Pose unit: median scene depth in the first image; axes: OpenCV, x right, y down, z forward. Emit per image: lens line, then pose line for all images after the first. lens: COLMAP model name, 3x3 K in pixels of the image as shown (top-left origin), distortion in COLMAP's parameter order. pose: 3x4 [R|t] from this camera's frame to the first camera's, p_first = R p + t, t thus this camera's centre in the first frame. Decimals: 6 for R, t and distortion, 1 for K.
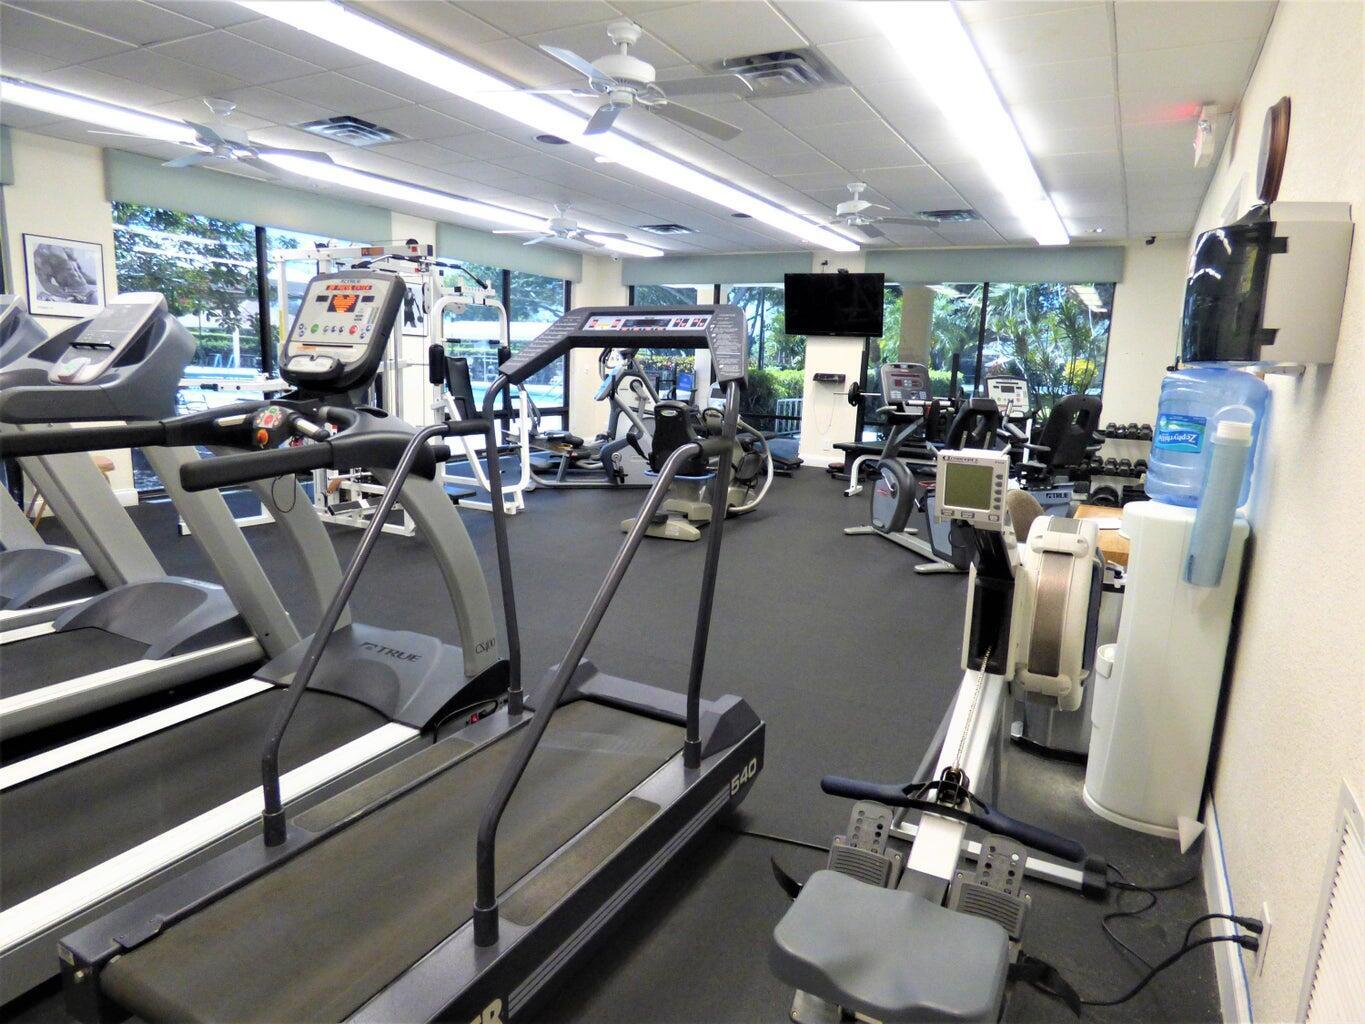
lens RADIAL K [[849.8, 0, 682.5], [0, 849.8, 512.0], [0, 0, 1]] dist [0.009556, 0.003824]
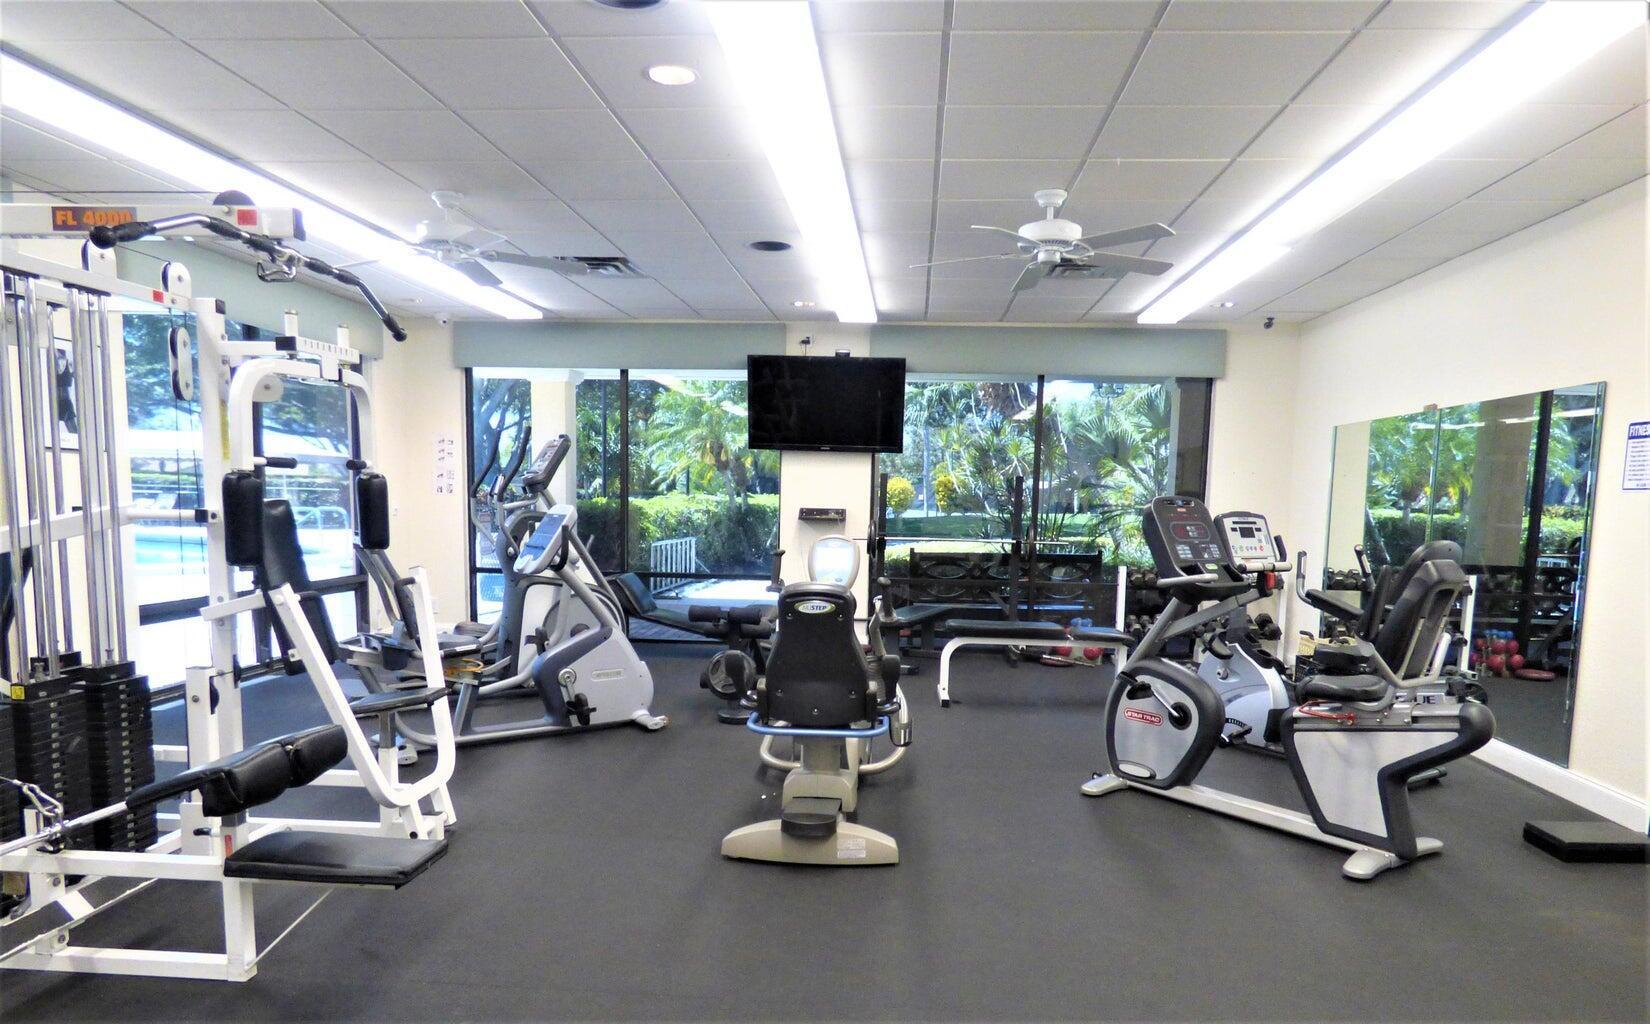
lens RADIAL K [[1043.7, 0, 843.1], [0, 1043.7, 616.6], [0, 0, 1]] dist [0.013523, 0.000317]
pose [[0.911439, -0.066182, 0.406078, -0.151063], [0.085221, 0.995941, -0.028961, -0.056247], [-0.402513, 0.061003, 0.913379, 0.271175]]
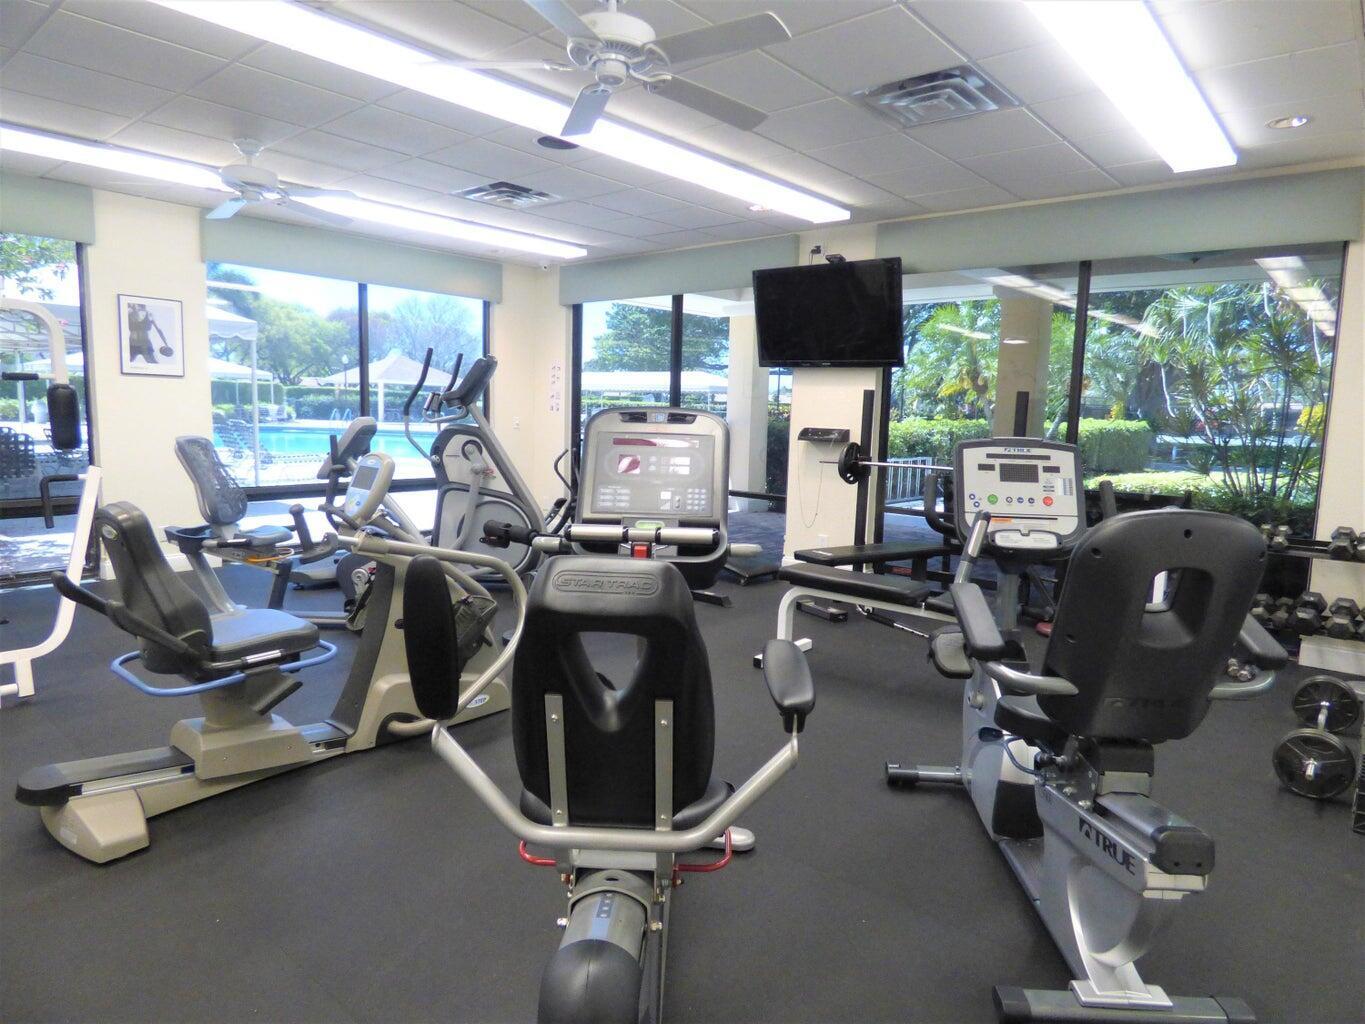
lens RADIAL K [[844.9, 0, 682.5], [0, 844.9, 512.0], [0, 0, 1]] dist [-0.001797, -0.002539]
pose [[0.976510, 0.017317, -0.214773, 0.212513], [-0.029904, 0.998011, -0.055495, -0.067773], [0.213385, 0.060614, 0.975086, 0.401244]]
